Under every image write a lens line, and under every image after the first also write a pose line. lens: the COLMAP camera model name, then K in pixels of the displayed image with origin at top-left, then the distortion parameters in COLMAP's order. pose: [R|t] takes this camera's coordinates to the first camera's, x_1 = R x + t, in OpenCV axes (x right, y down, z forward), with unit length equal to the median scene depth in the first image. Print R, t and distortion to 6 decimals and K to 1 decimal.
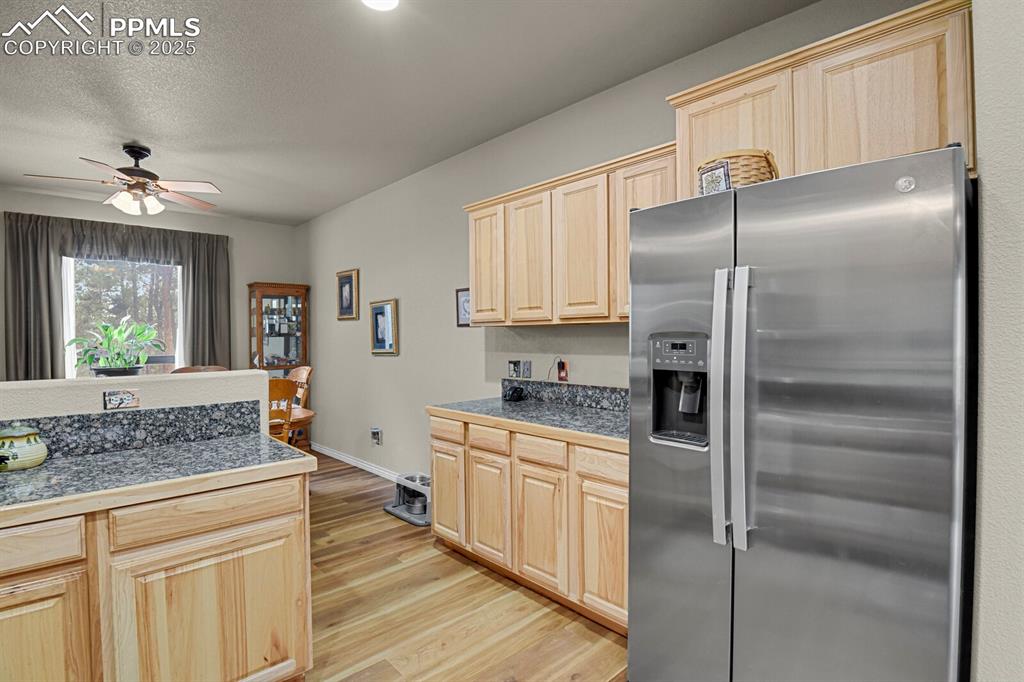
lens RADIAL K [[501.6, 0, 517.1], [0, 501.6, 341.0], [0, 0, 1]] dist [-0.024445, -0.002994]
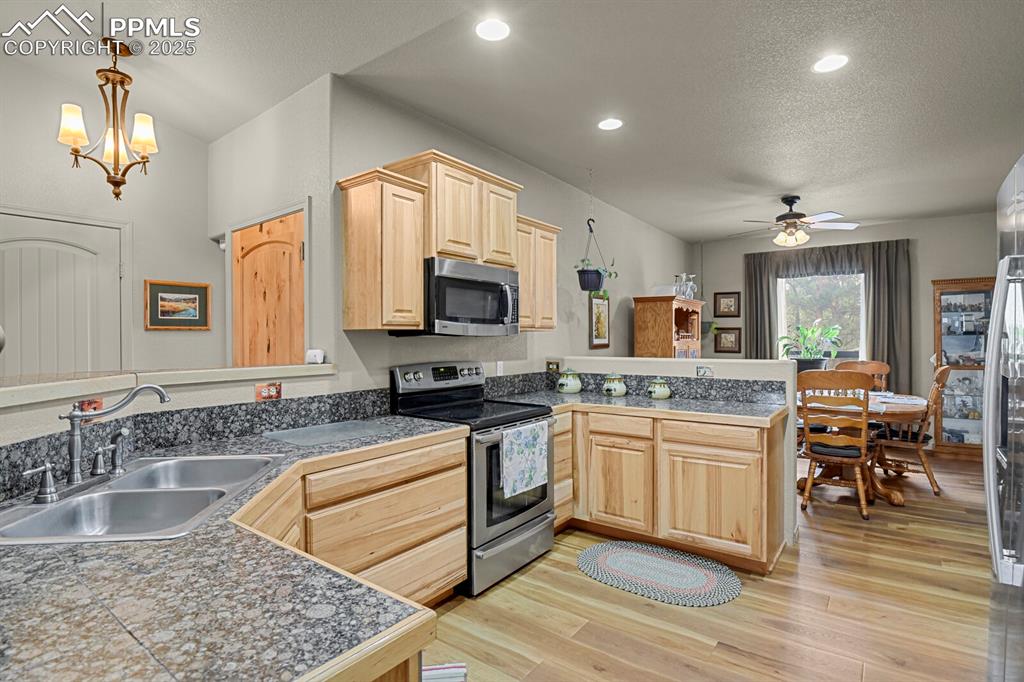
lens RADIAL K [[501.6, 0, 516.1], [0, 501.6, 339.9], [0, 0, 1]] dist [-0.024445, -0.002994]
pose [[0.178879, 0.009891, -0.983821, 0.487652], [-0.006233, 0.999941, 0.008920, -0.004227], [0.983851, 0.004537, 0.178930, 0.000354]]
